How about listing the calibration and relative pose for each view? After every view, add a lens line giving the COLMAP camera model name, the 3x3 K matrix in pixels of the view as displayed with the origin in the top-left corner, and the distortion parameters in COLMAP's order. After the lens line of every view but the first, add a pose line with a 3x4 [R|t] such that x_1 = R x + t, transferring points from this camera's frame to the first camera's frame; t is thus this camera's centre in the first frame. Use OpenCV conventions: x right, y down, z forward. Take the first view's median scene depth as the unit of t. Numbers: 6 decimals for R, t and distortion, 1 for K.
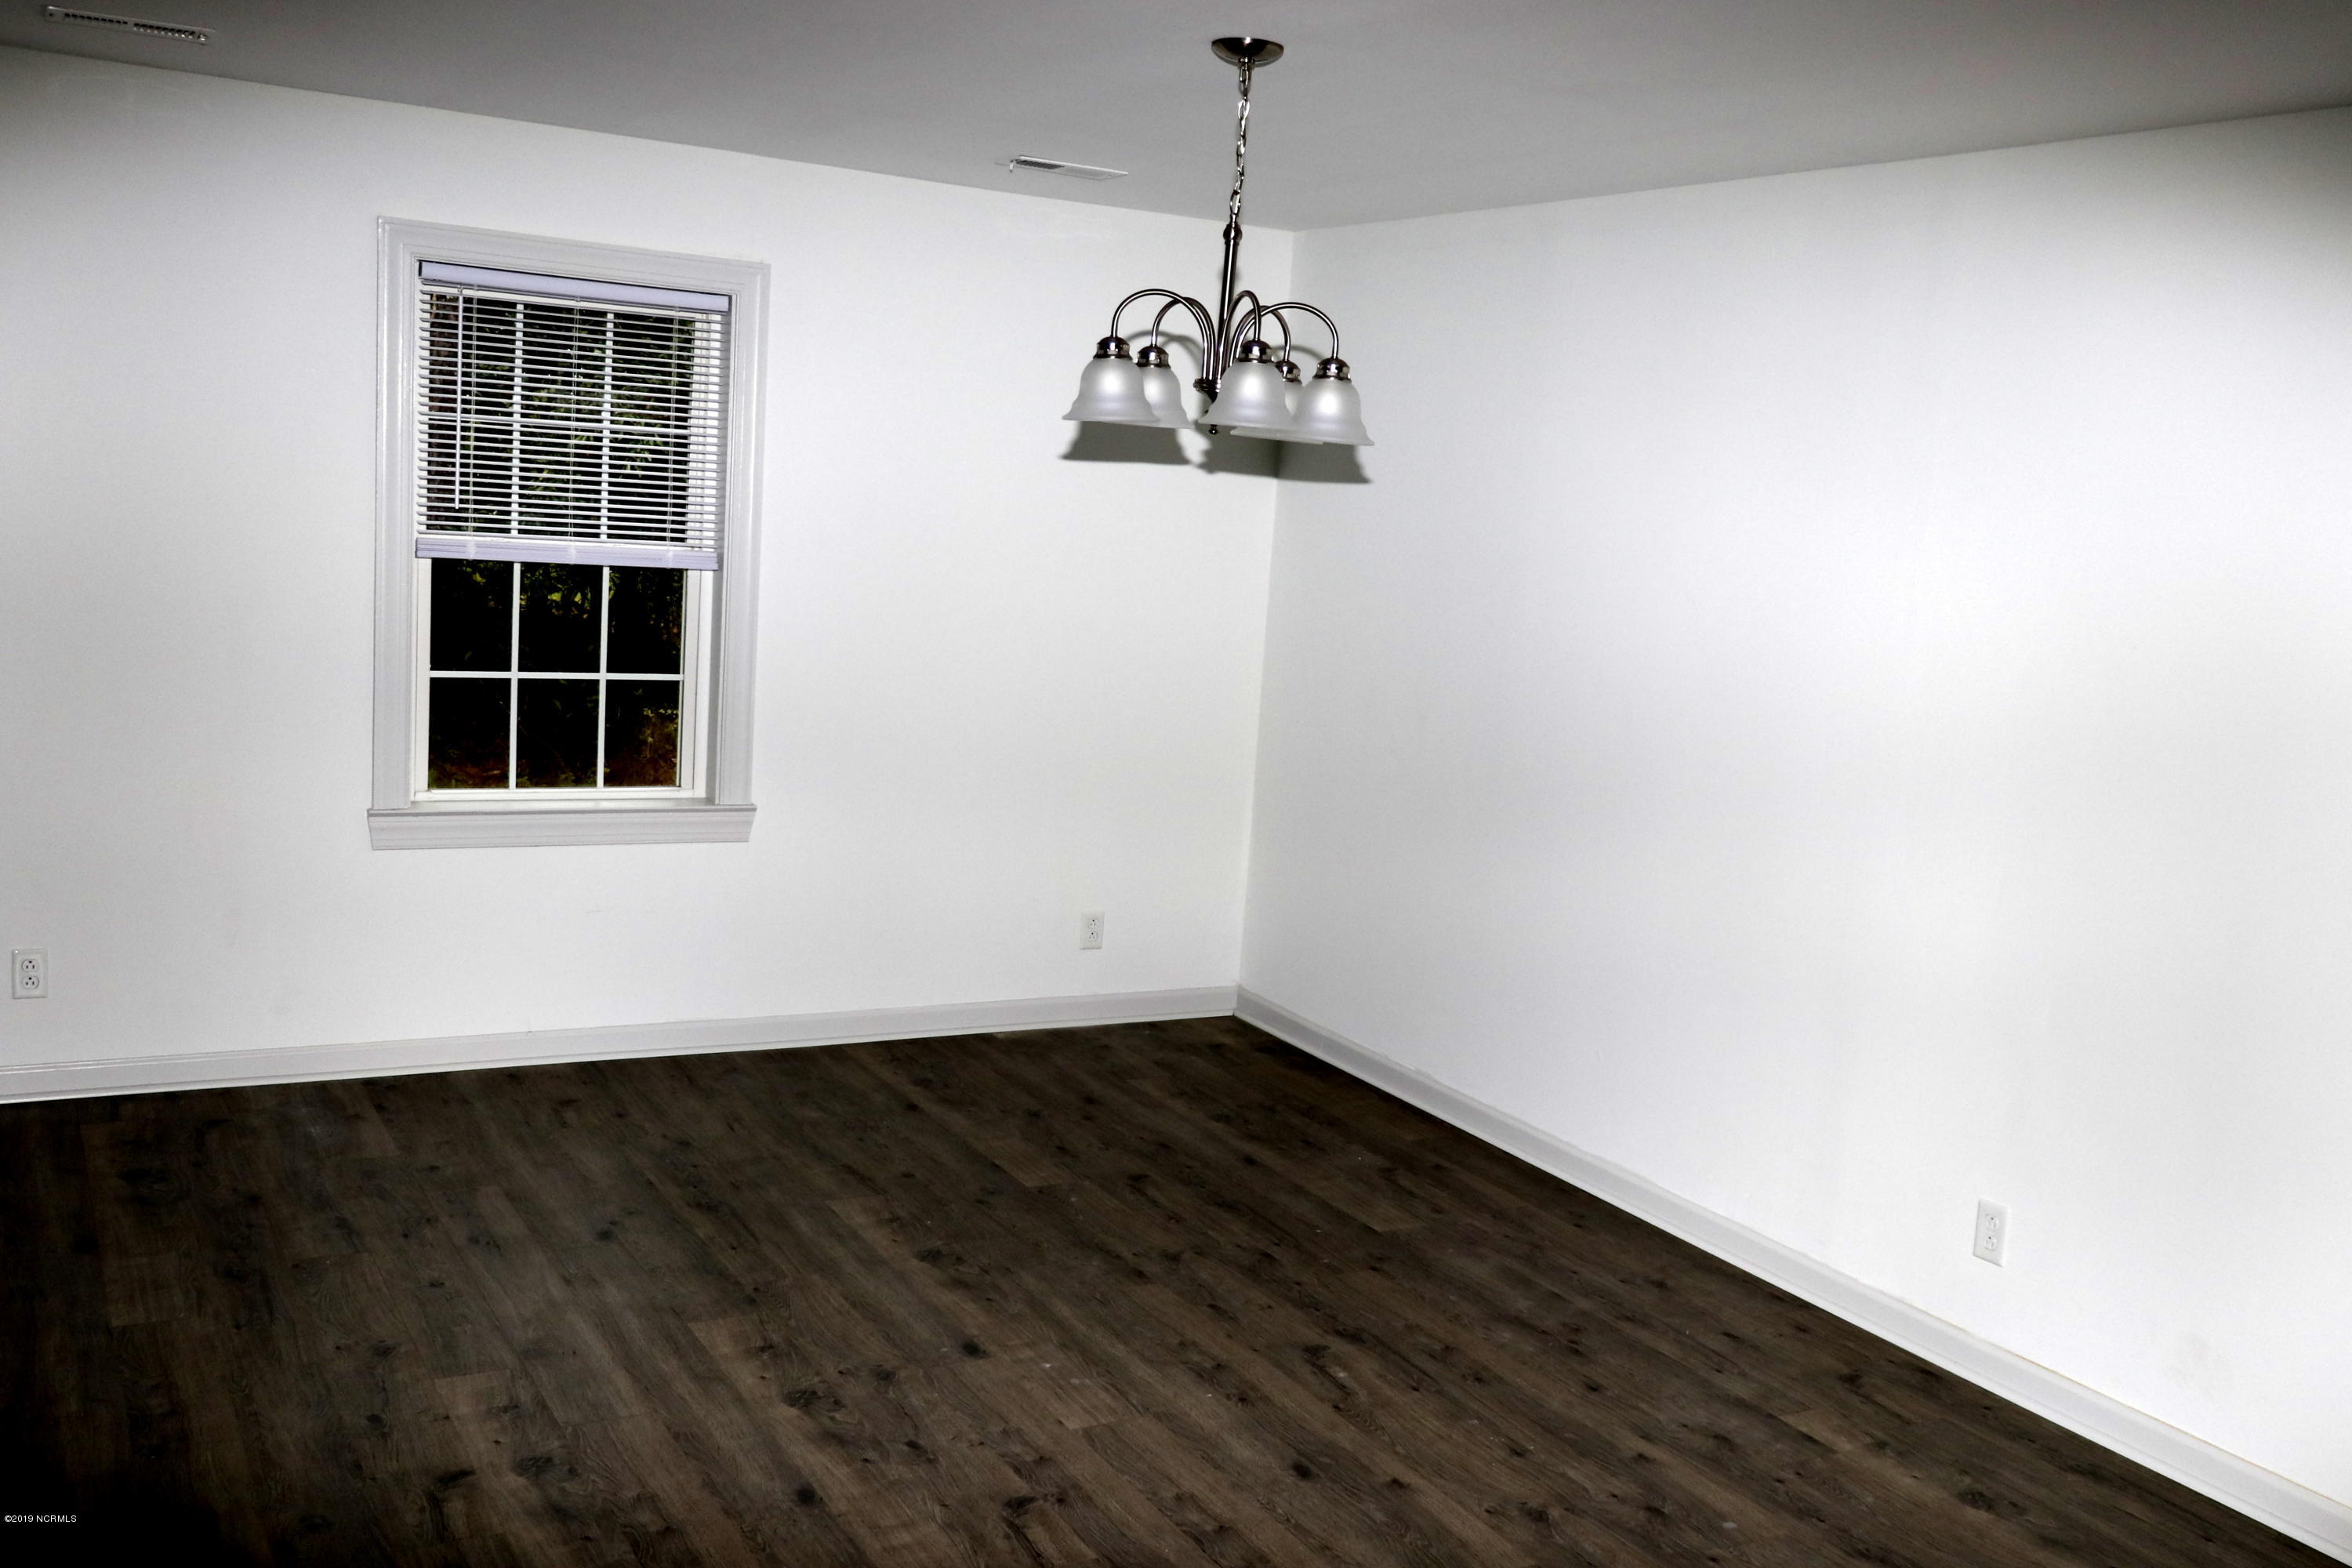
lens RADIAL K [[1970.3, 0, 1180.9], [0, 1970.3, 825.2], [0, 0, 1]] dist [-0.004570, -0.003344]
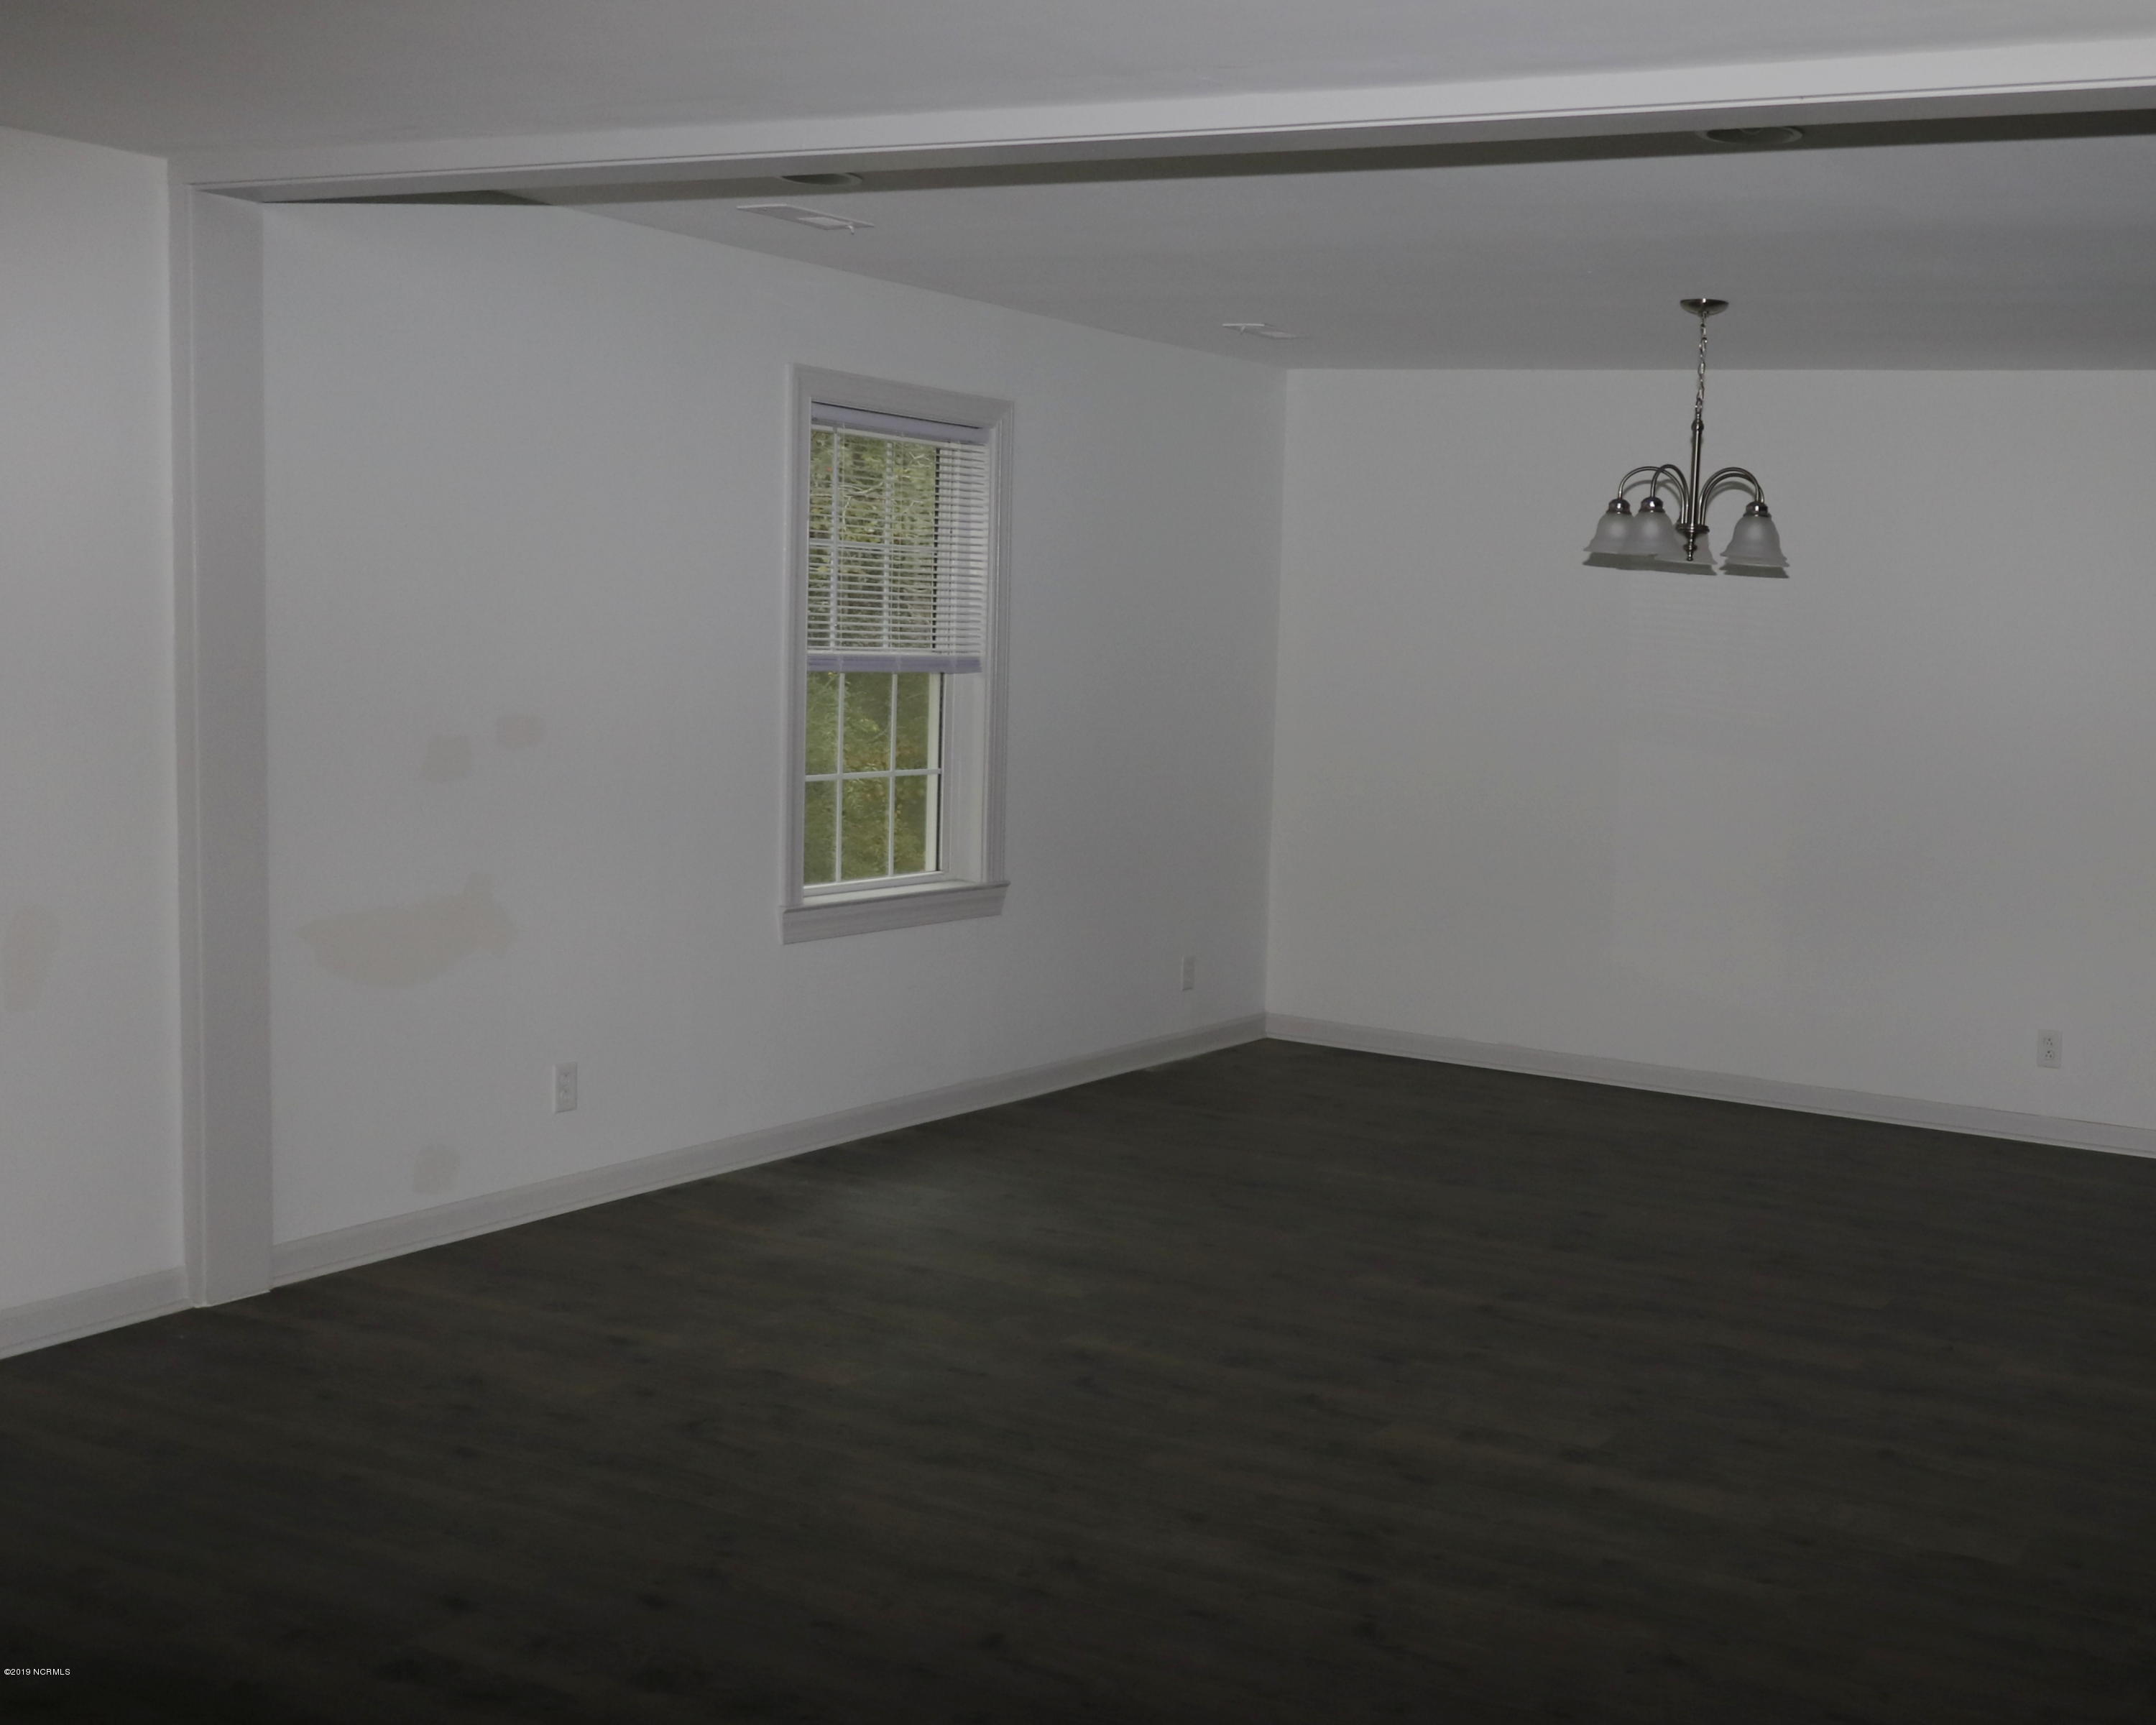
lens RADIAL K [[2624.2, 0, 1214.2], [0, 2624.2, 891.0], [0, 0, 1]] dist [0.083825, 0.001798]
pose [[0.848192, -0.089927, 0.521999, -0.964513], [0.104077, 0.994567, 0.002225, 0.004668], [-0.519363, 0.052441, 0.852943, -0.349403]]
